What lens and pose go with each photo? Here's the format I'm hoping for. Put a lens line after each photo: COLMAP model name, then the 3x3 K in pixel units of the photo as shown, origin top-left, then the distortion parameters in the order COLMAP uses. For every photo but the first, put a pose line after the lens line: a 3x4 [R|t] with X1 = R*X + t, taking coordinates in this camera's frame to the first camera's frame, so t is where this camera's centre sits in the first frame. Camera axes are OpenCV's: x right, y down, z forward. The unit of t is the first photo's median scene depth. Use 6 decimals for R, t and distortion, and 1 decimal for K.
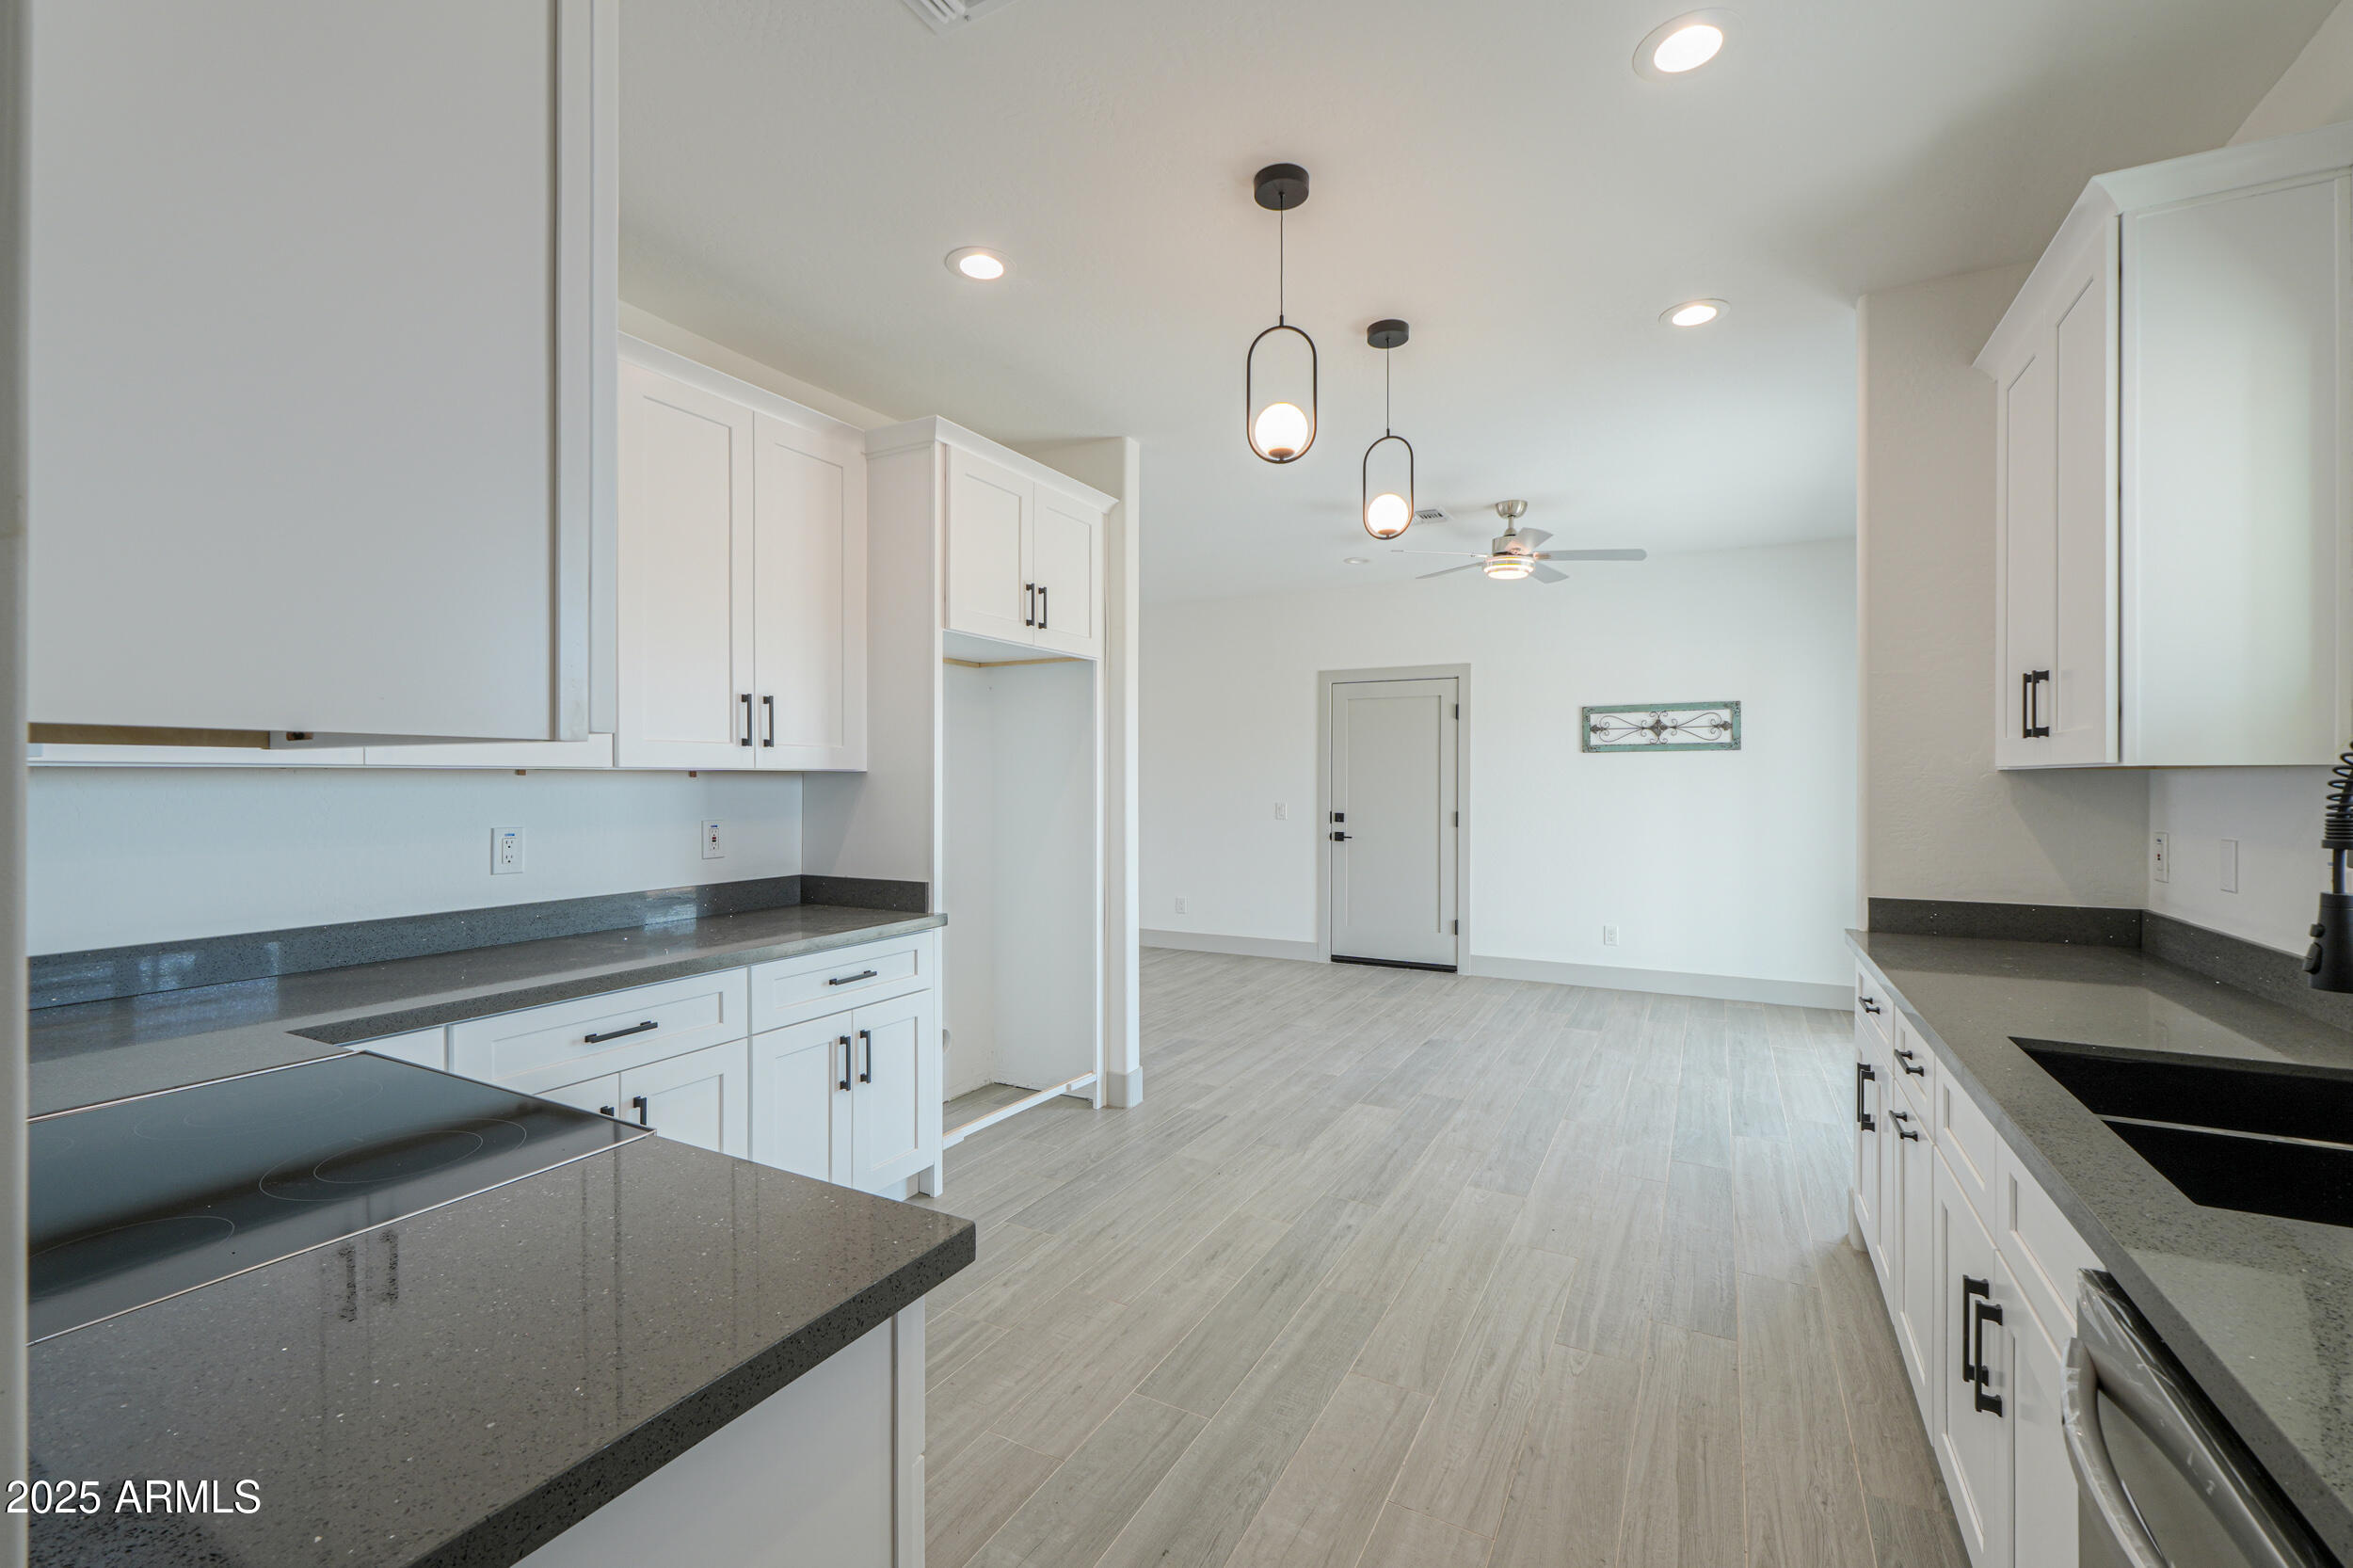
lens RADIAL K [[988.8, 0, 1200.9], [0, 988.8, 779.4], [0, 0, 1]] dist [0.001322, 0.000017]
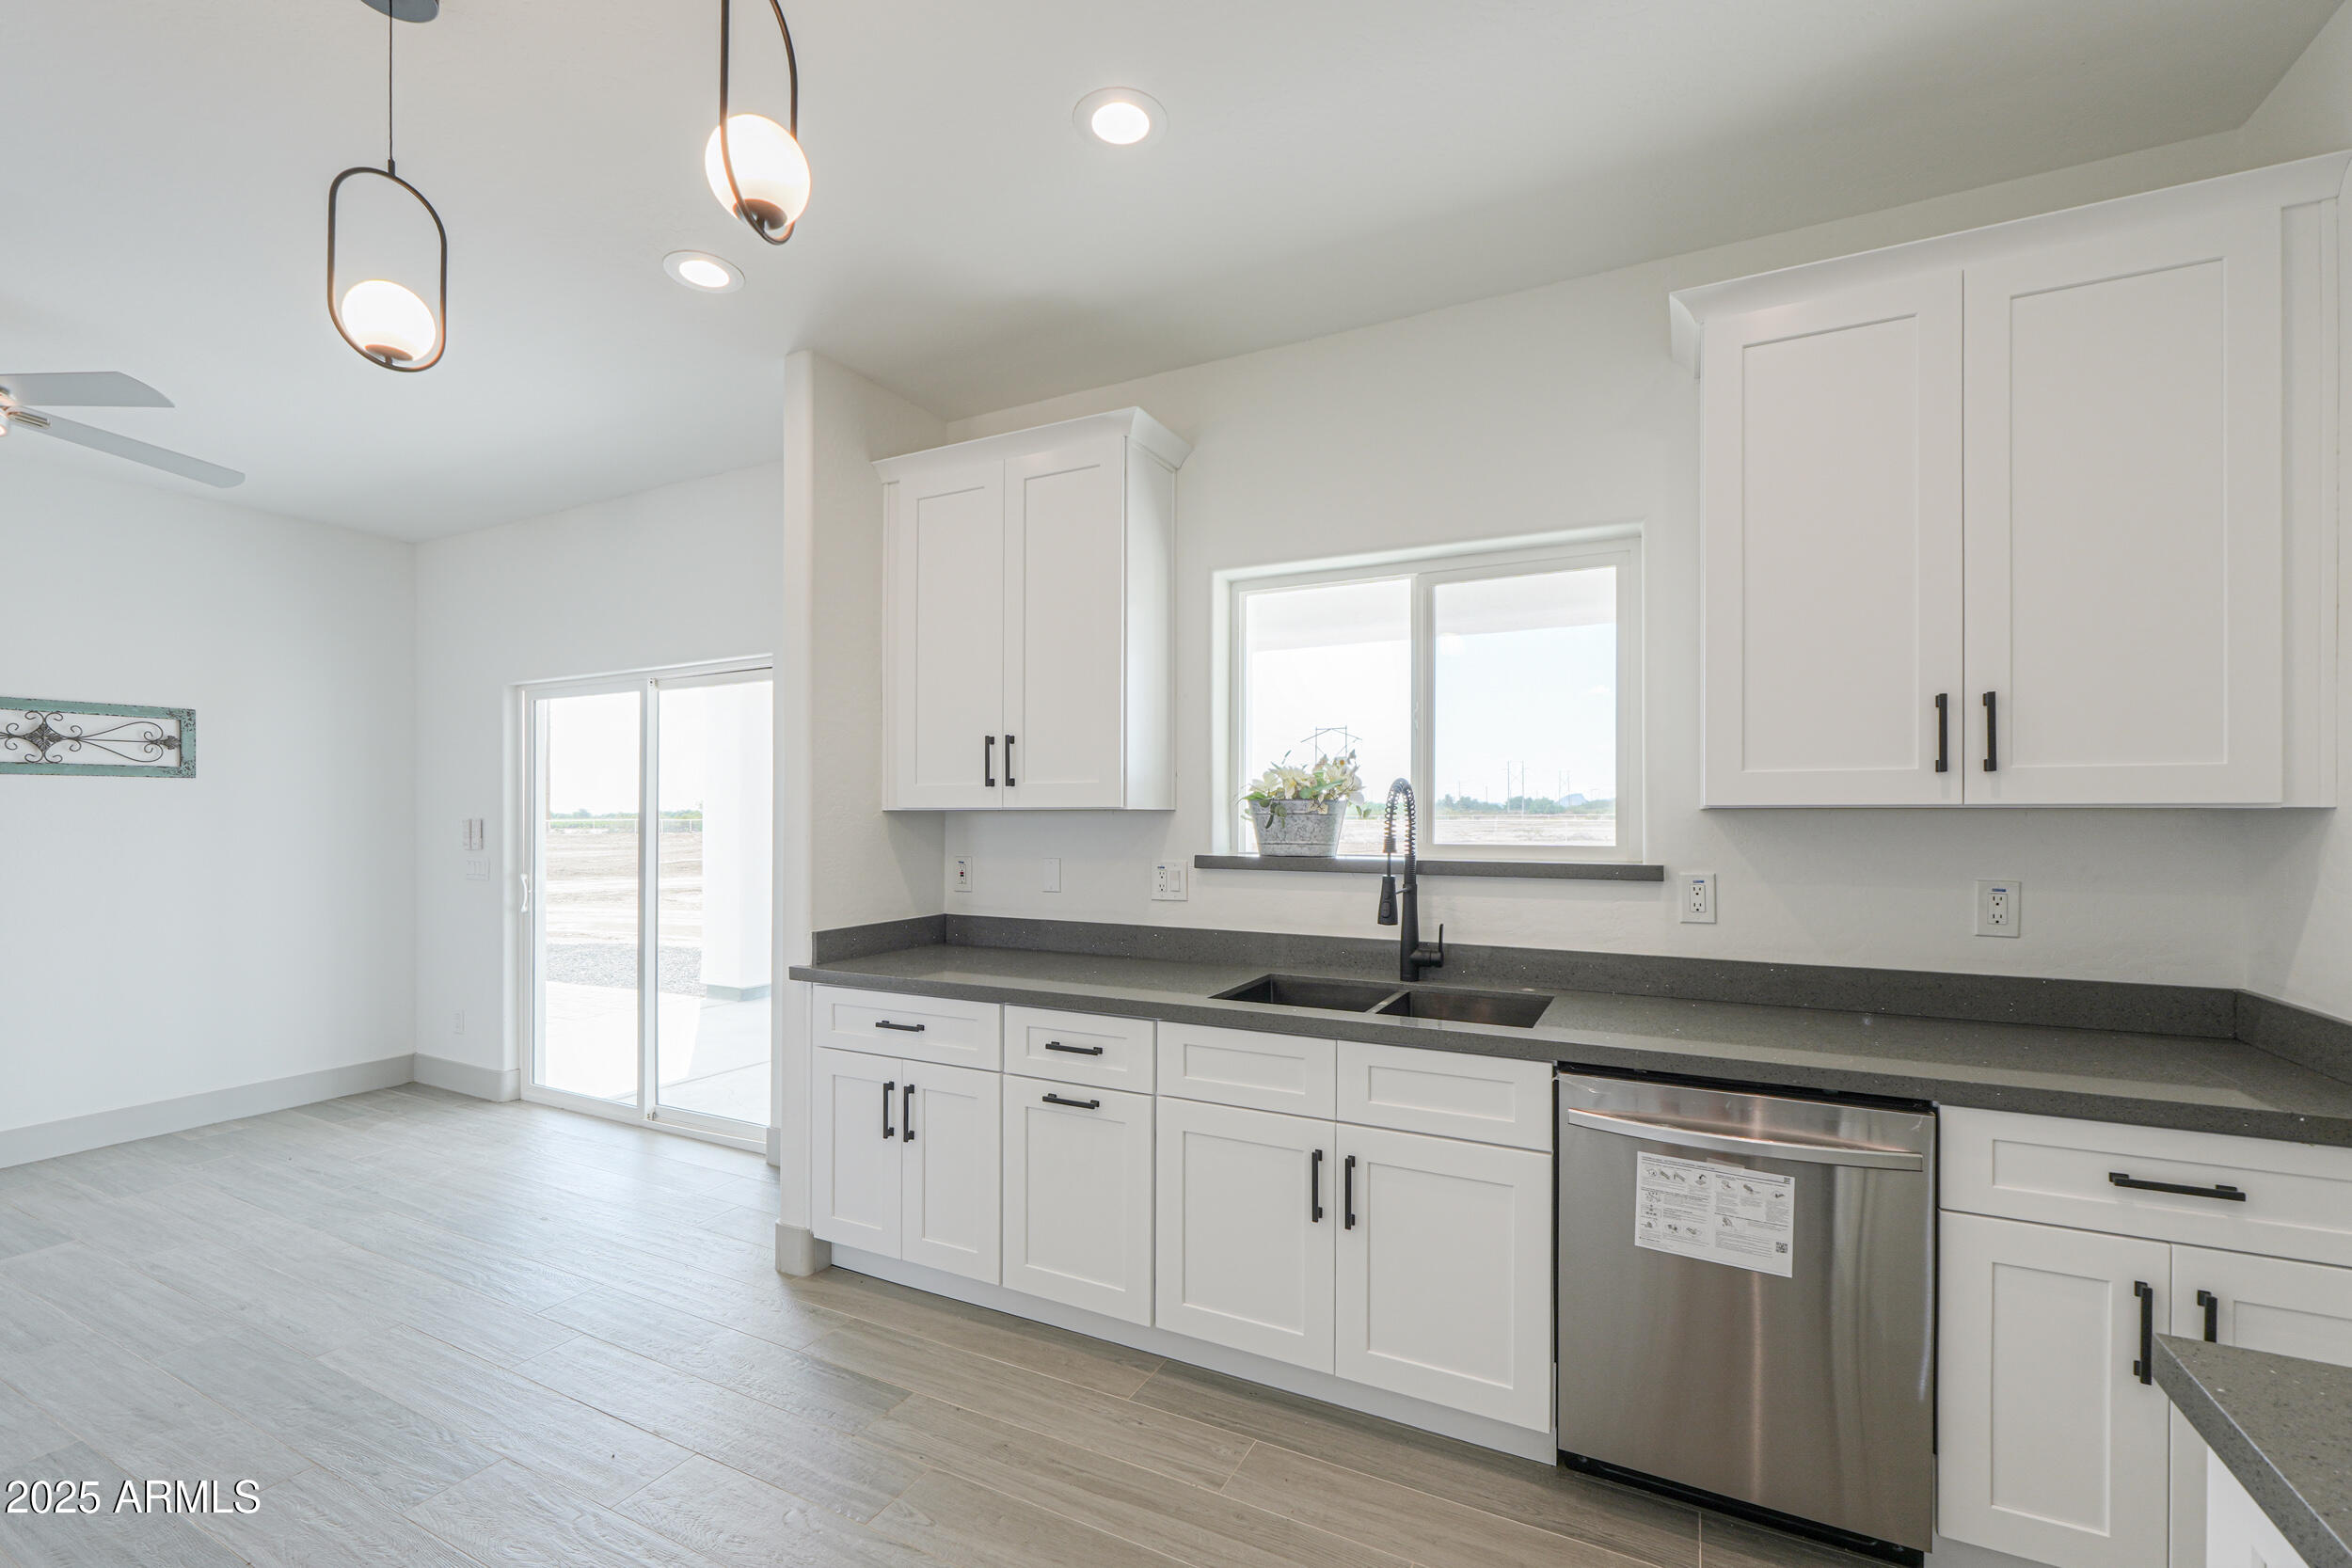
lens RADIAL K [[989.1, 0, 1162.4], [0, 989.1, 809.8], [0, 0, 1]] dist [-0.000876, -0.000158]
pose [[-0.007387, 0.004324, 0.999963, -0.171068], [0.001463, 0.999990, -0.004313, -0.002367], [-0.999972, 0.001431, -0.007393, 0.291253]]
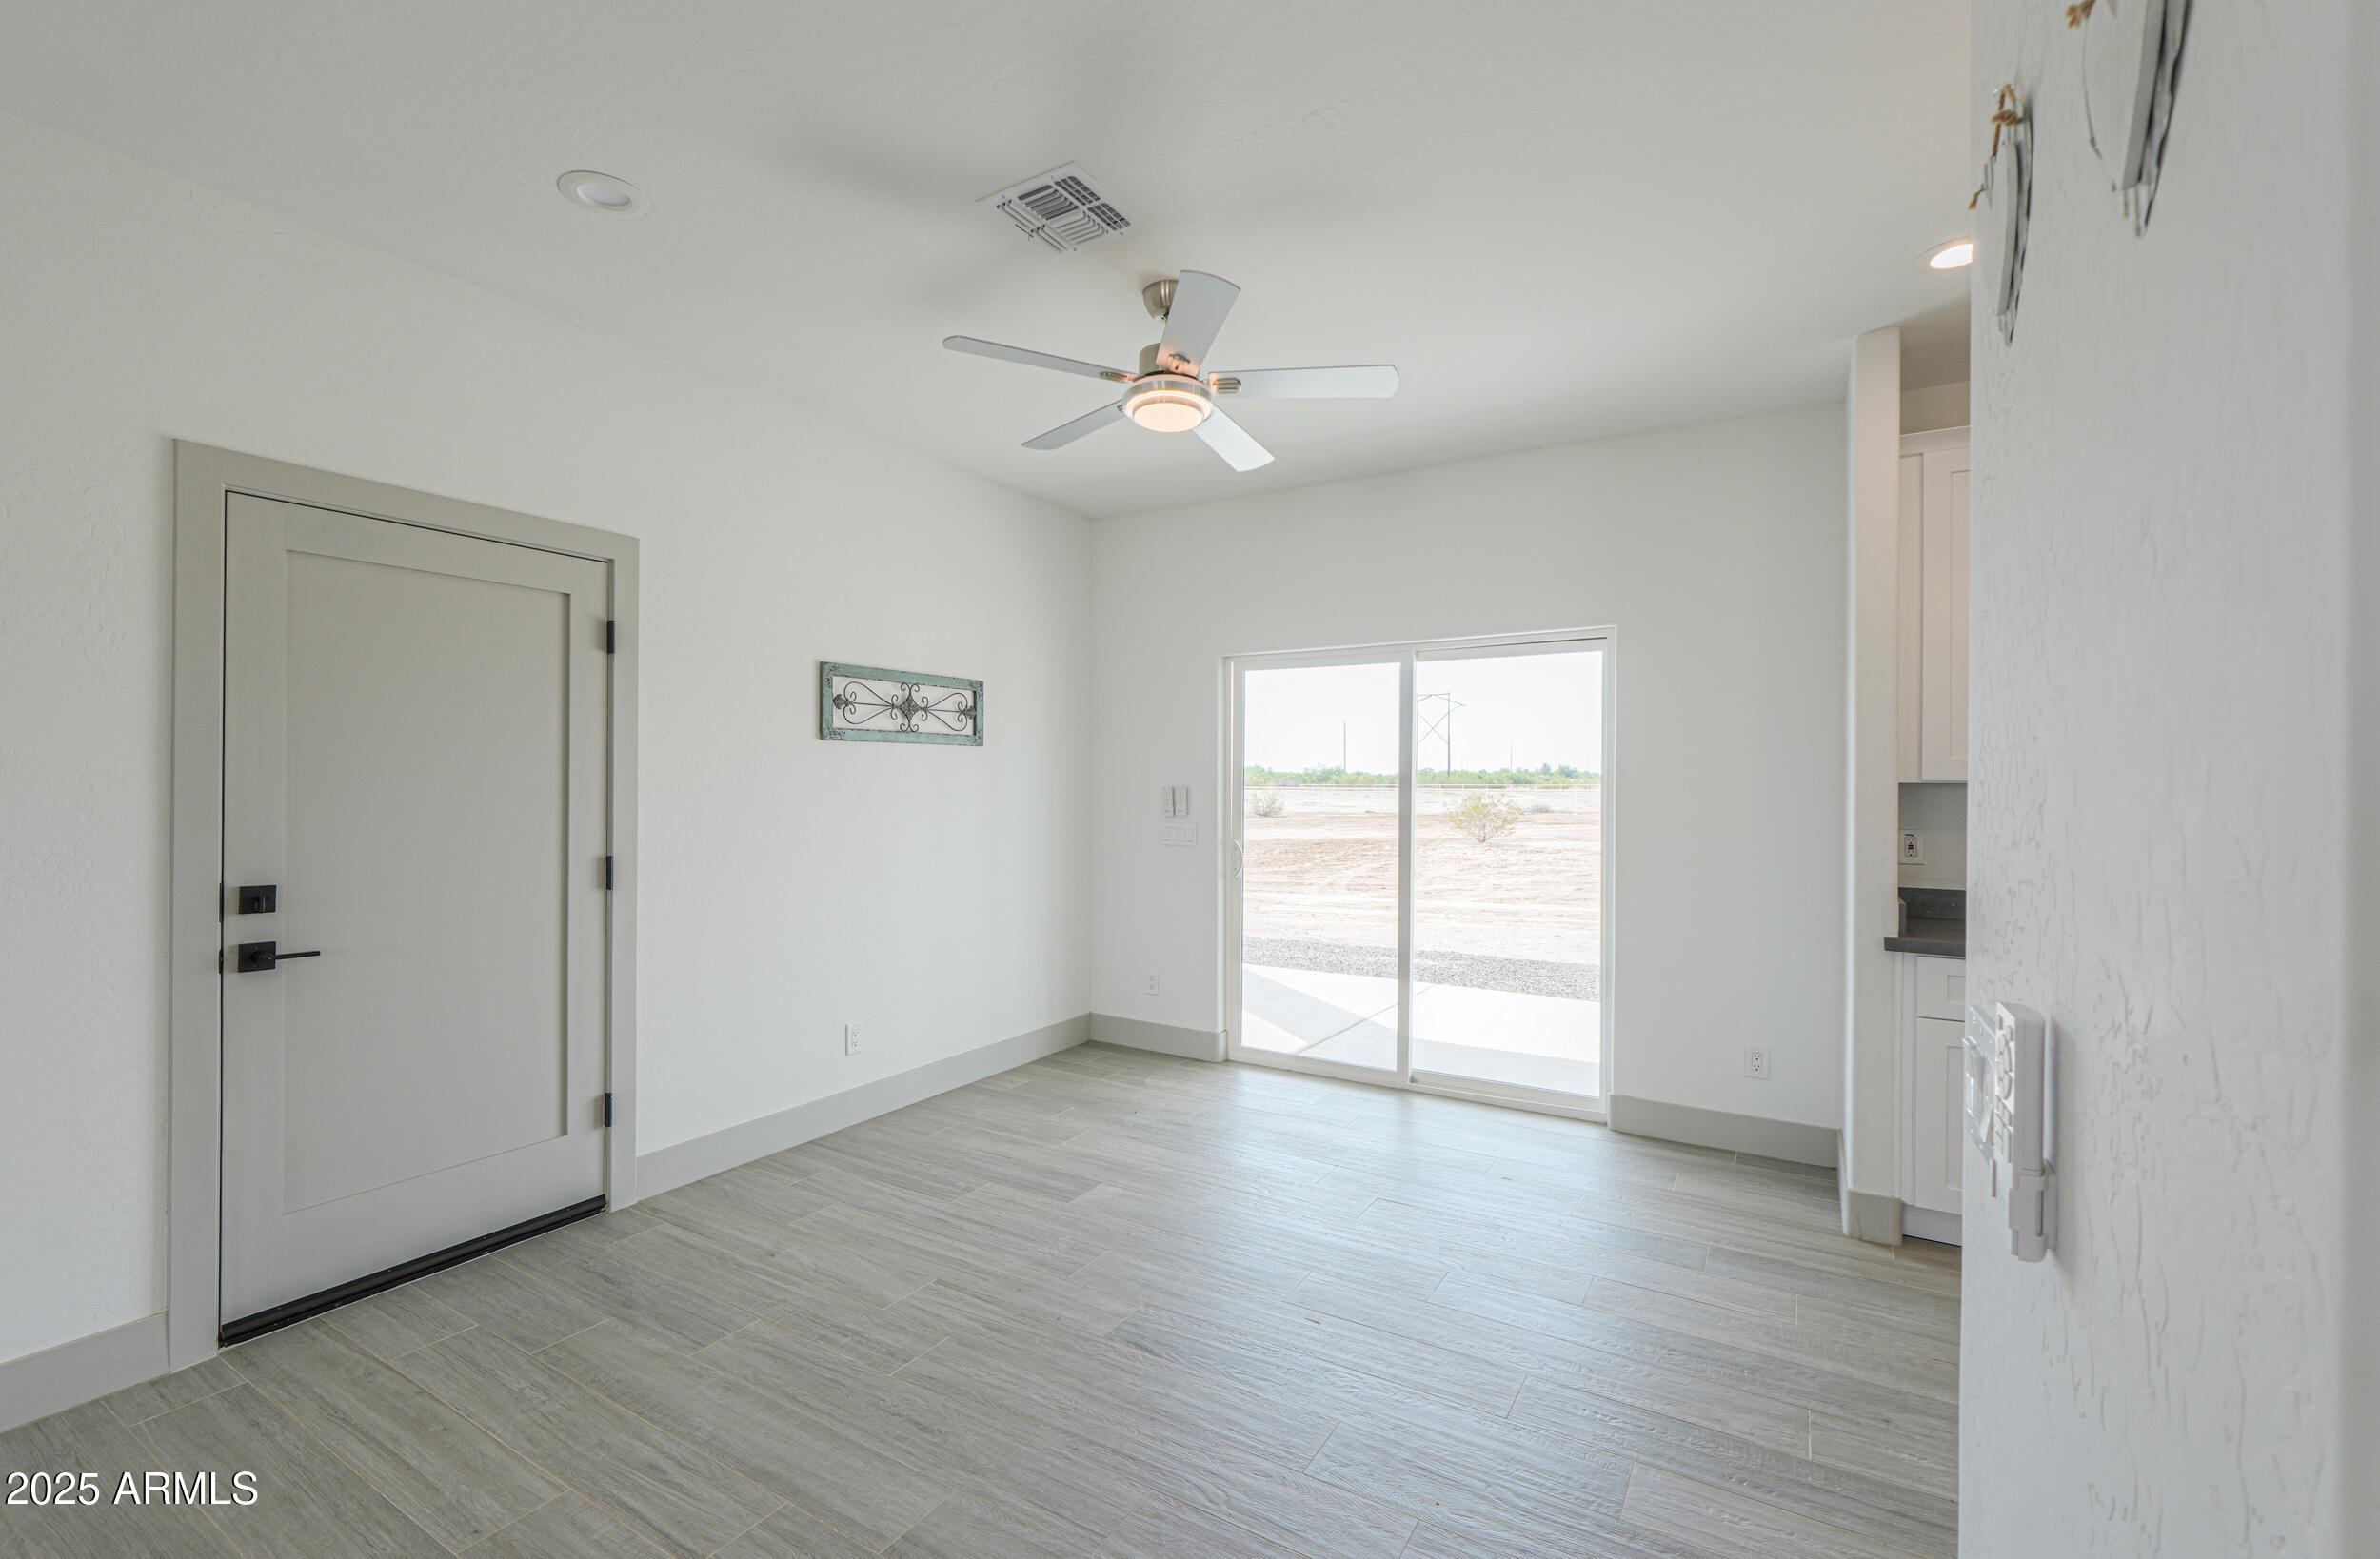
lens RADIAL K [[1017.4, 0, 1169.0], [0, 1017.4, 781.7], [0, 0, 1]] dist [0.001611, 0.000208]
pose [[0.069003, 0.000508, 0.997616, -0.209780], [-0.004709, 0.999989, -0.000184, -0.003073], [-0.997605, -0.004685, 0.069004, 0.775312]]
